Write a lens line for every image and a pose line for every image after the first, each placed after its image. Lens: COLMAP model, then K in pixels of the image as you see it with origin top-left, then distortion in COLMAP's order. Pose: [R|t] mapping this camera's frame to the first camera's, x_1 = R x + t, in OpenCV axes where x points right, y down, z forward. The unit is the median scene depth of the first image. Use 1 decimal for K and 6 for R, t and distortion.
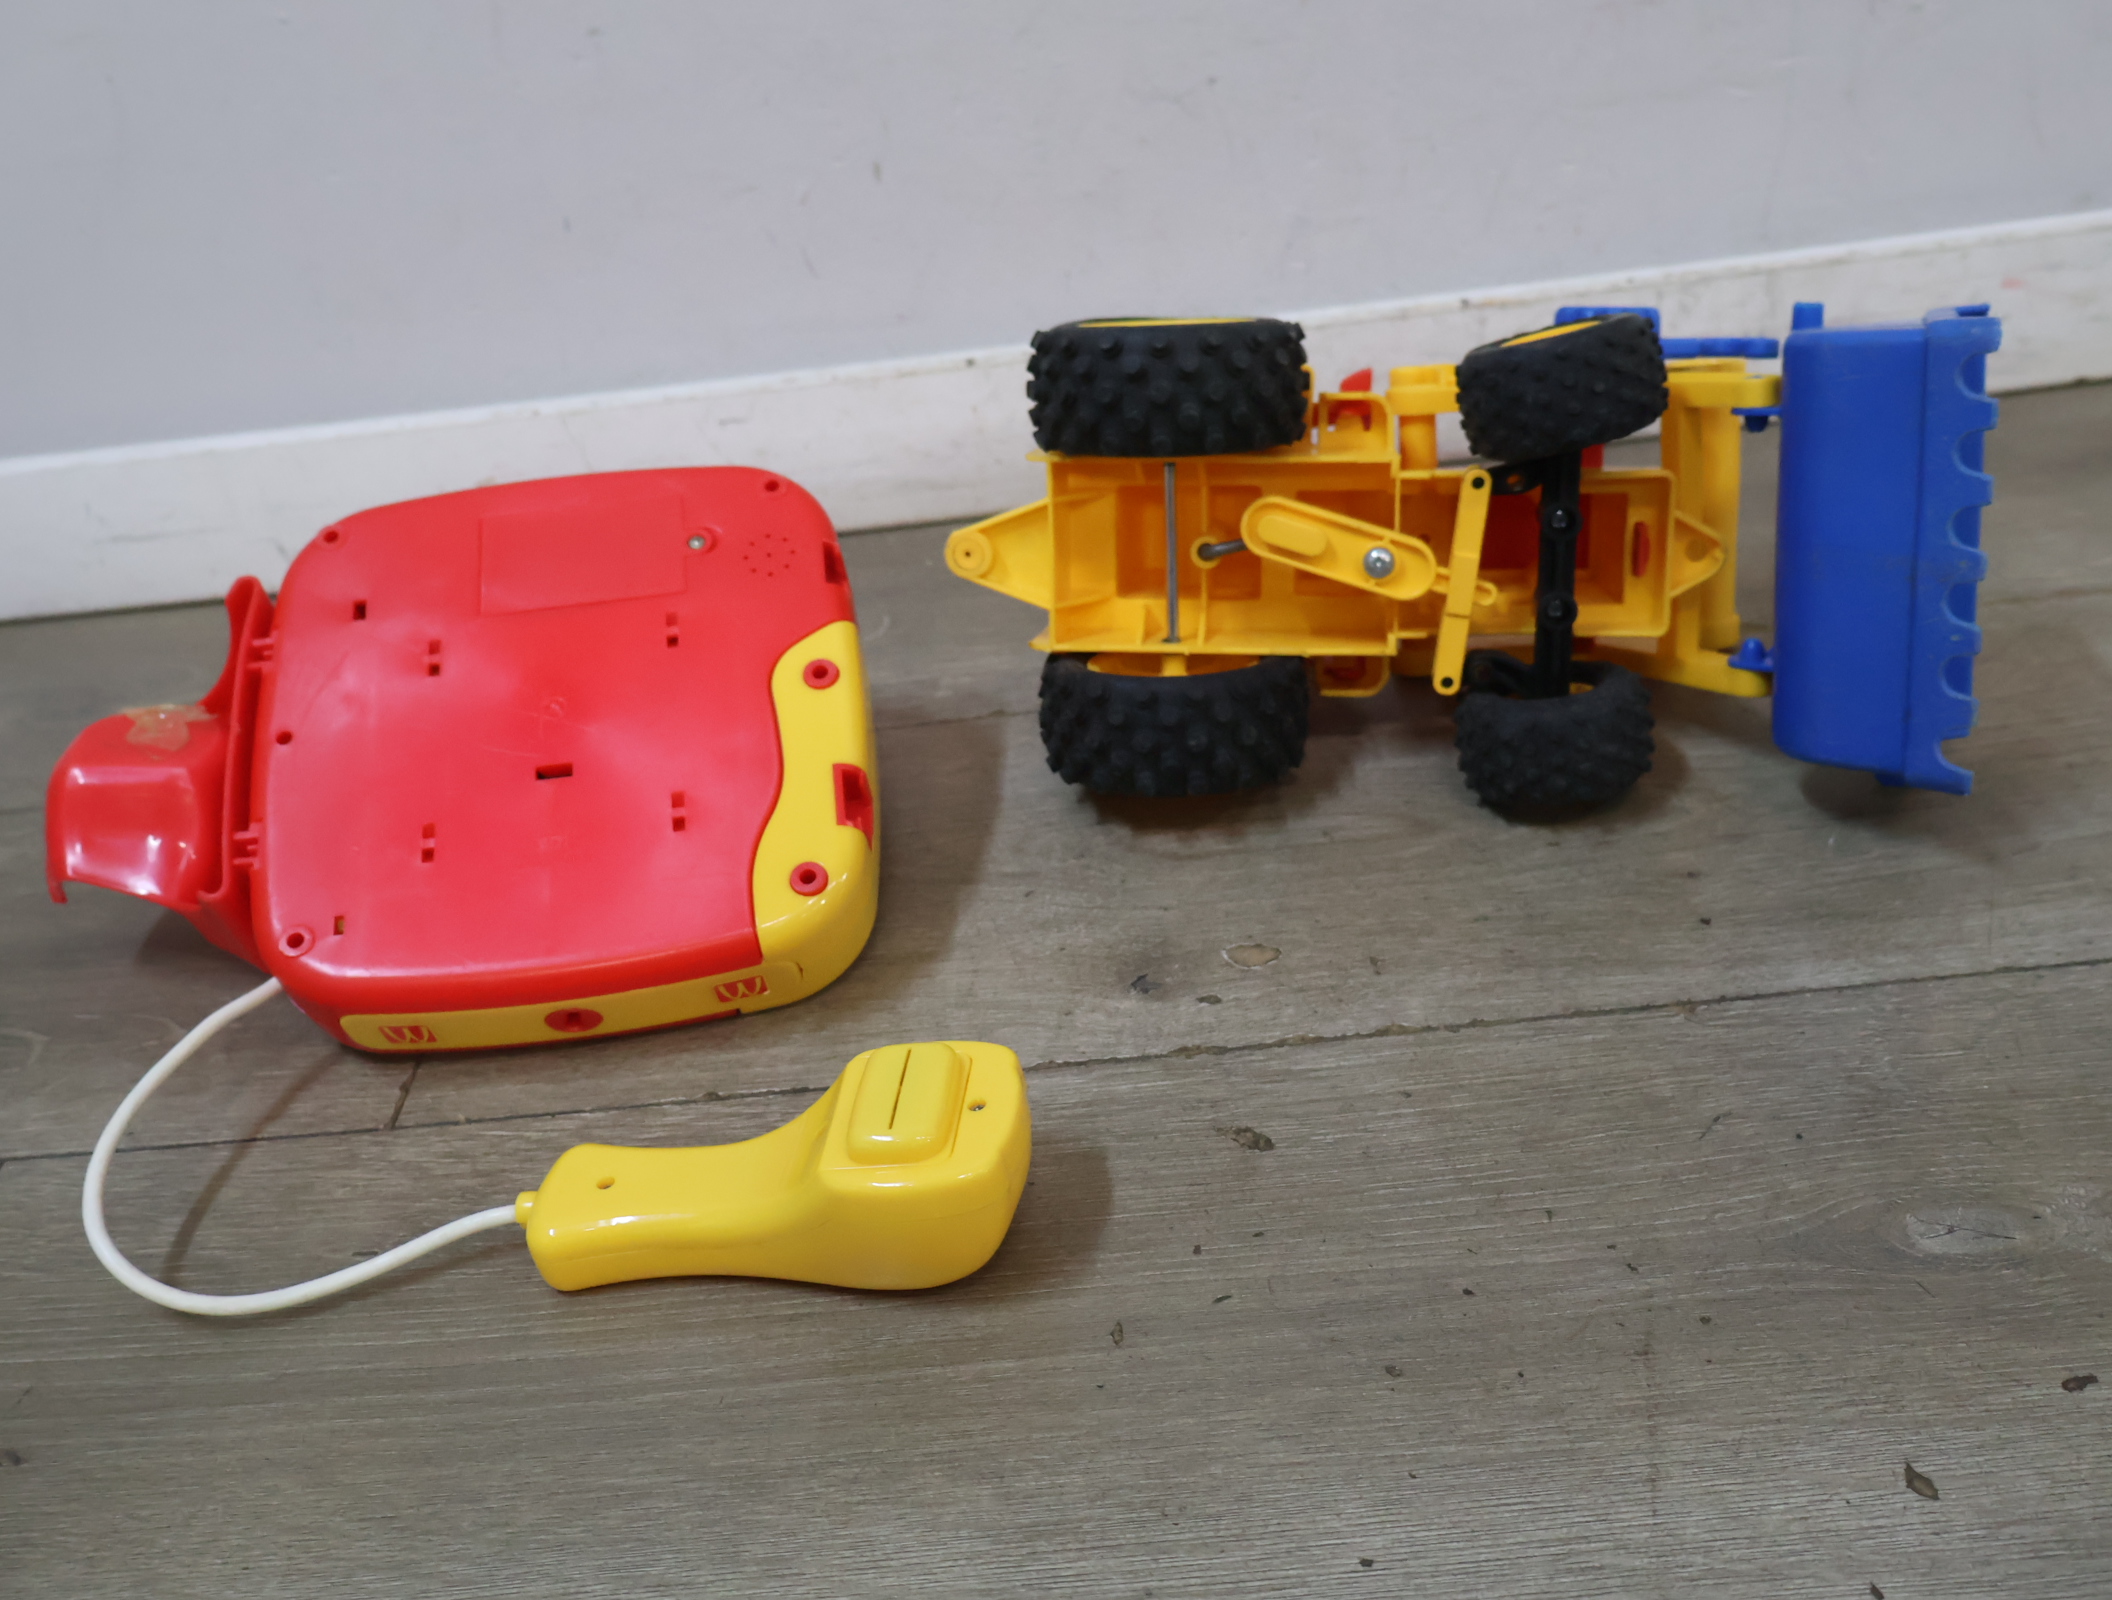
lens RADIAL K [[2056.8, 0, 1052.9], [0, 2056.8, 806.2], [0, 0, 1]] dist [0.007677, 0.000000]
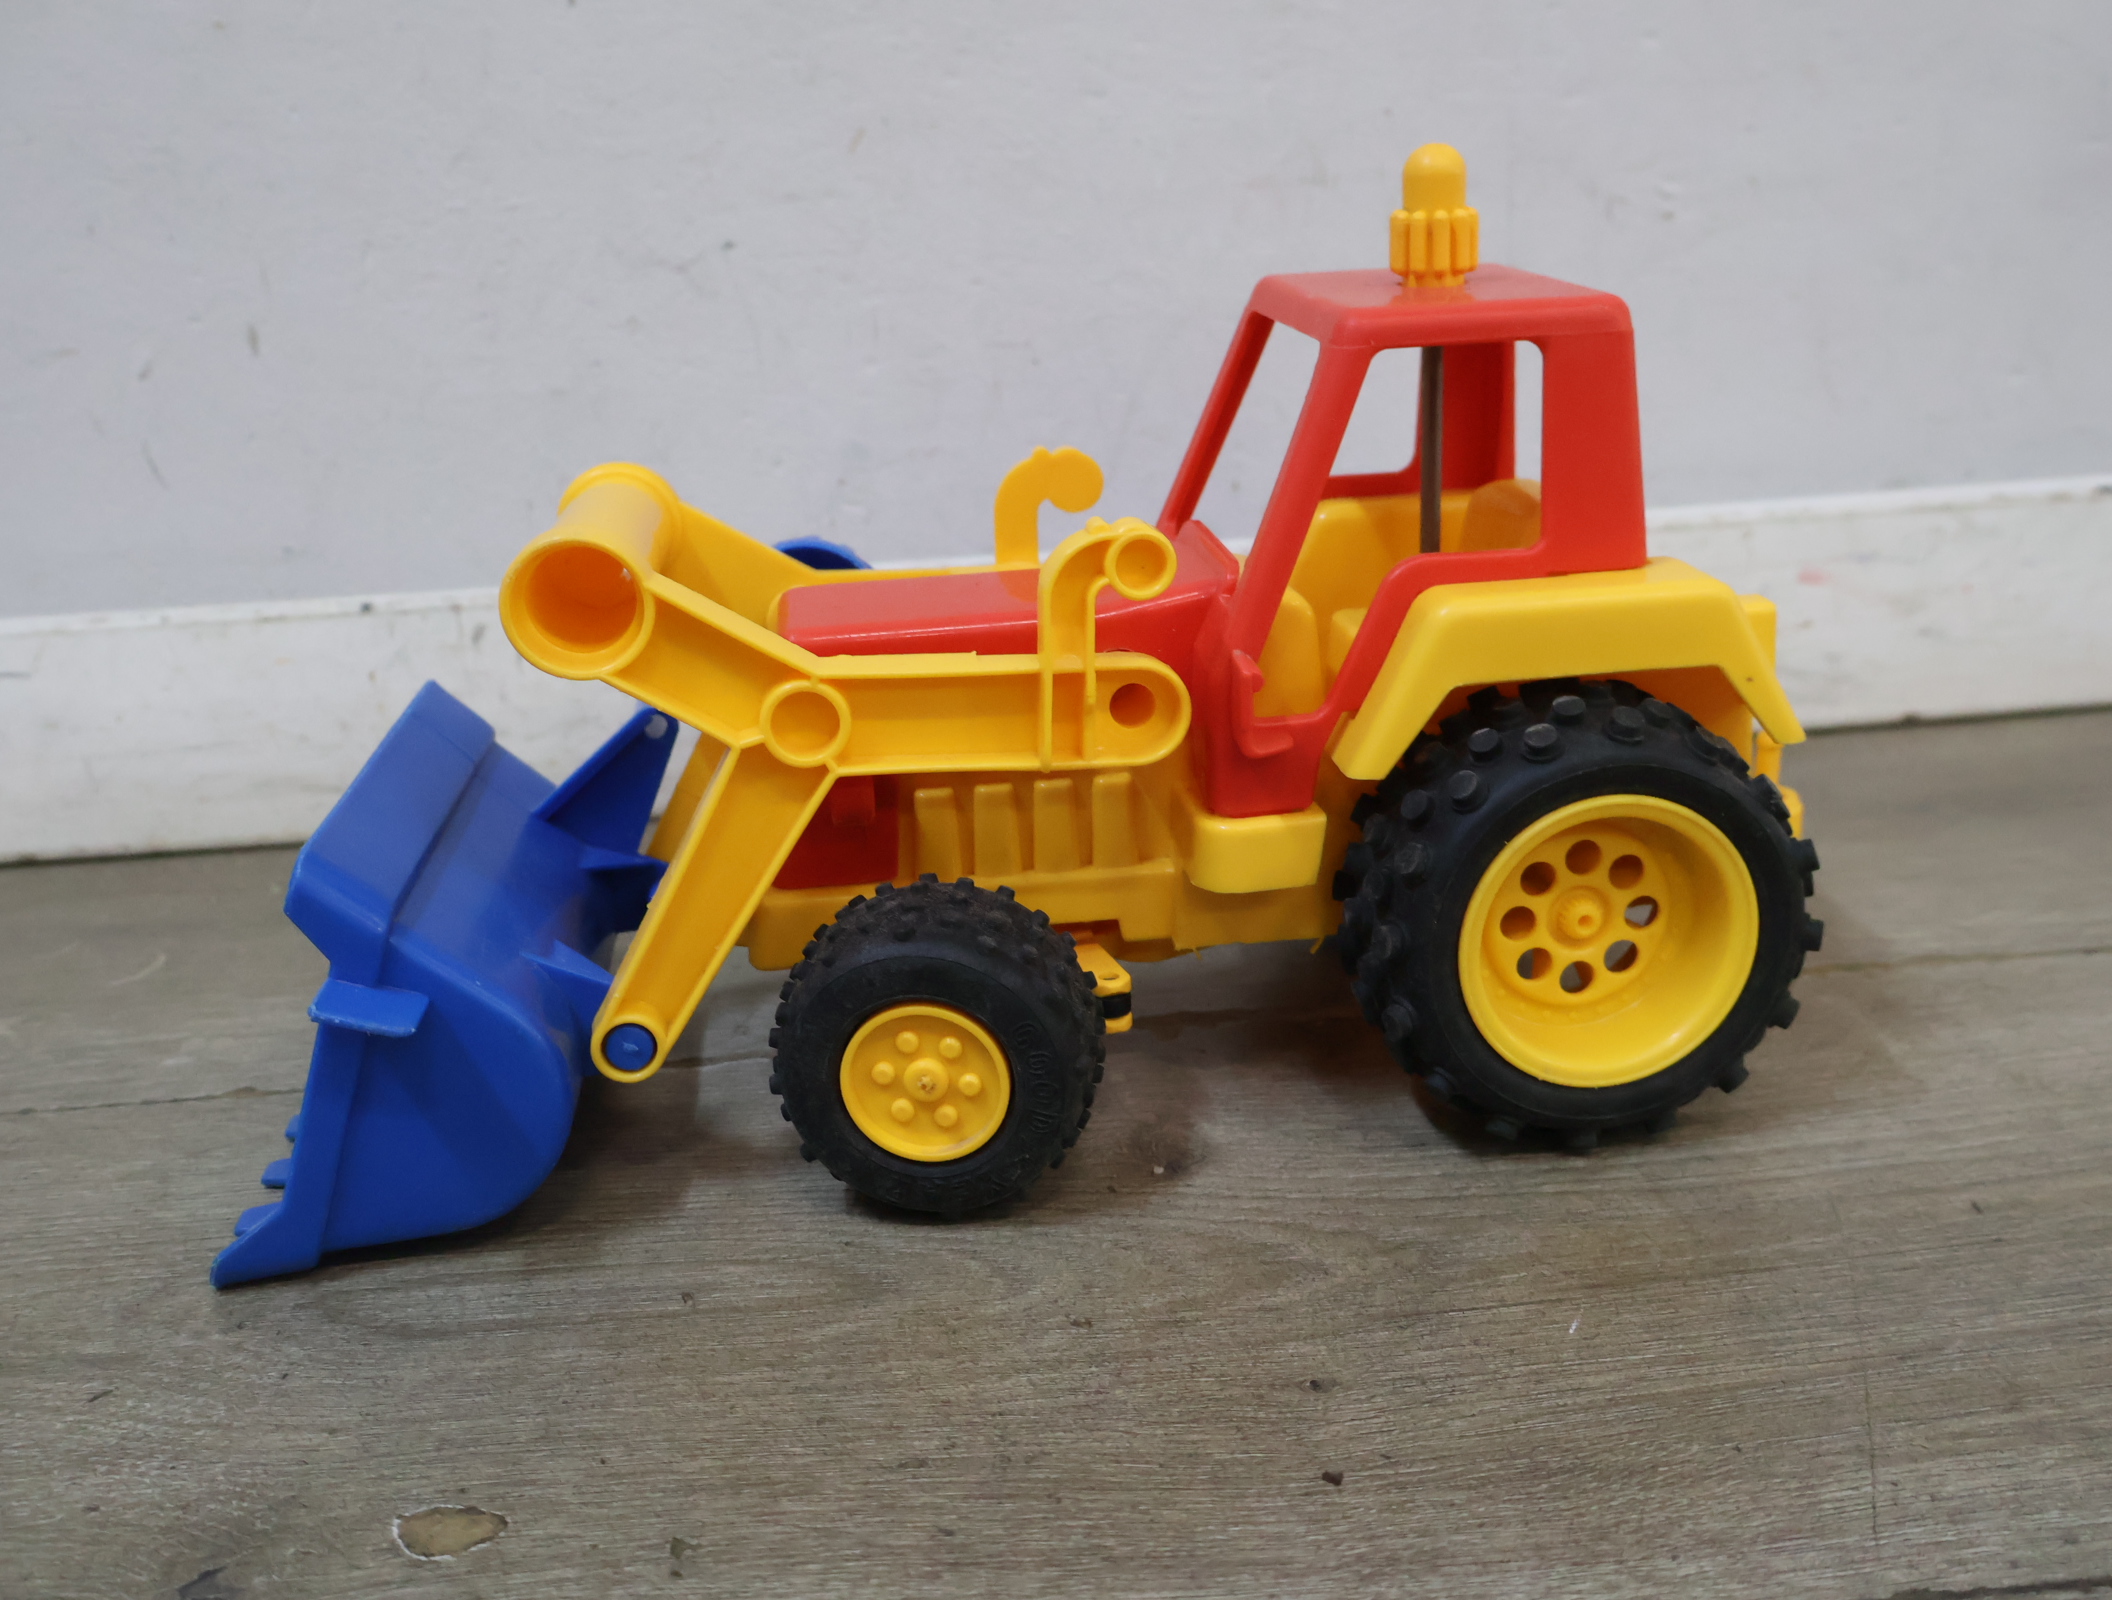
lens RADIAL K [[2056.8, 0, 1060.2], [0, 2056.8, 811.7], [0, 0, 1]] dist [0.007677, 0.000000]
pose [[0.995512, 0.048555, 0.081229, 0.205138], [-0.026736, 0.967679, -0.250763, 0.026427], [-0.090780, 0.247466, 0.964635, 0.484063]]
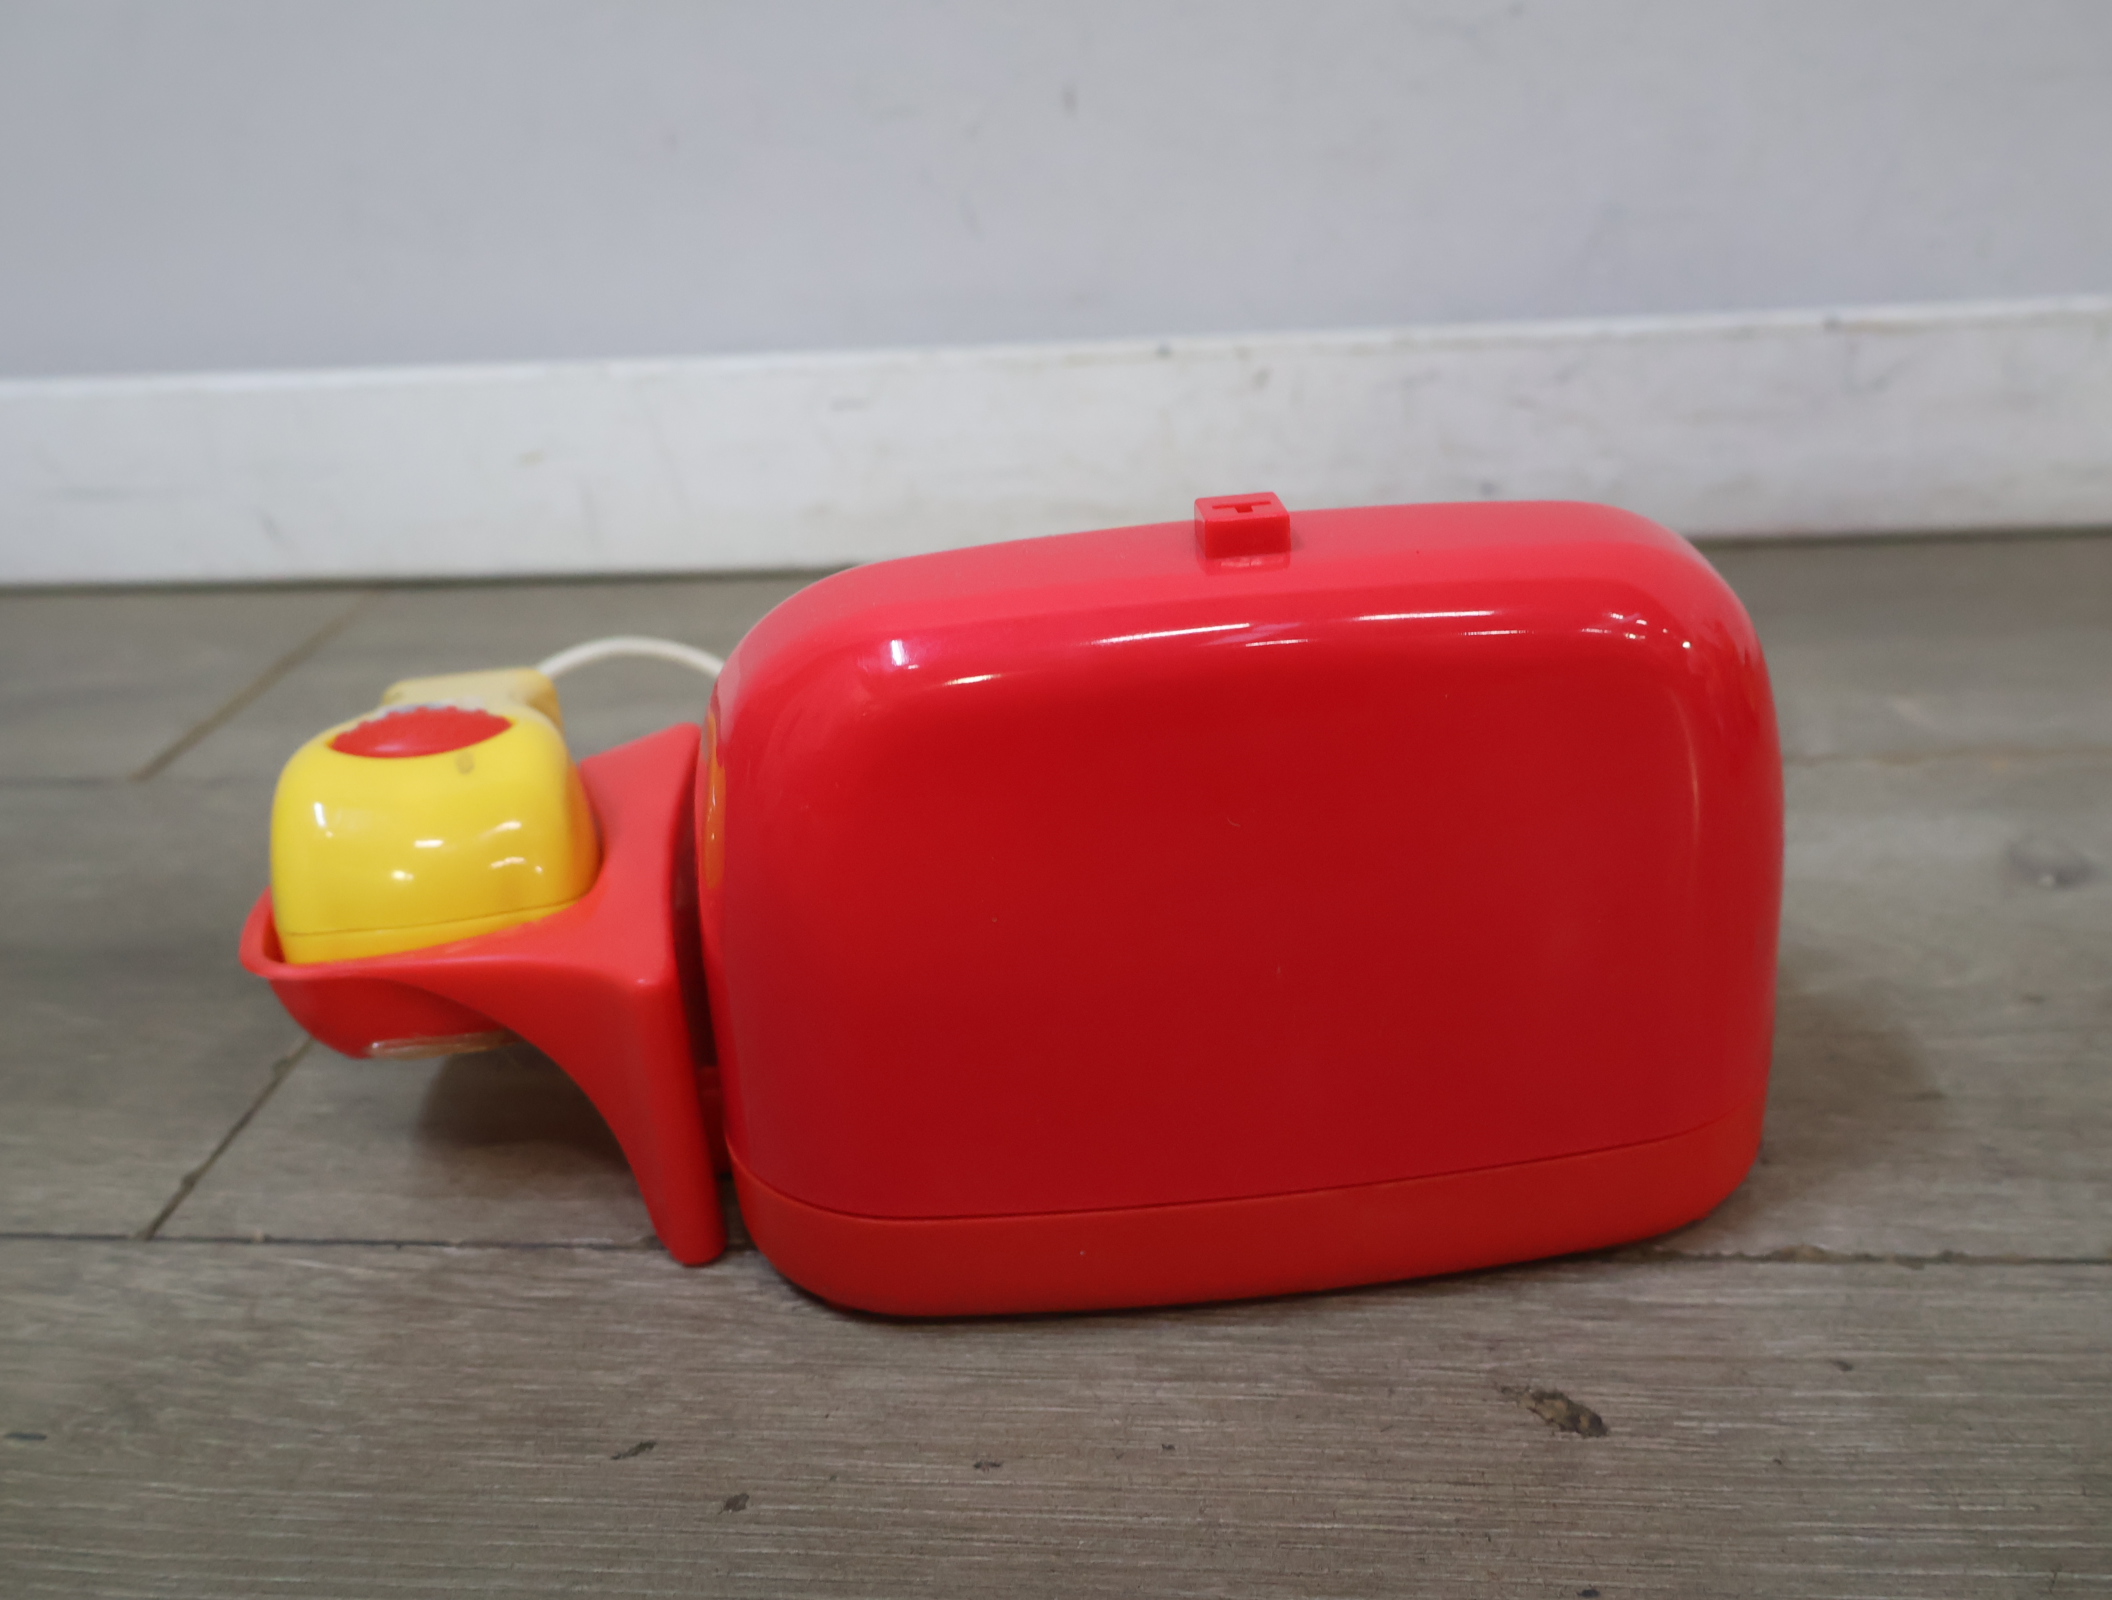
lens RADIAL K [[2056.8, 0, 1046.9], [0, 2056.8, 813.2], [0, 0, 1]] dist [0.007677, 0.000000]
pose [[0.992872, 0.096274, -0.070265, -0.019112], [-0.104440, 0.986809, -0.123696, 0.078634], [0.057429, 0.130153, 0.989829, 0.384558]]
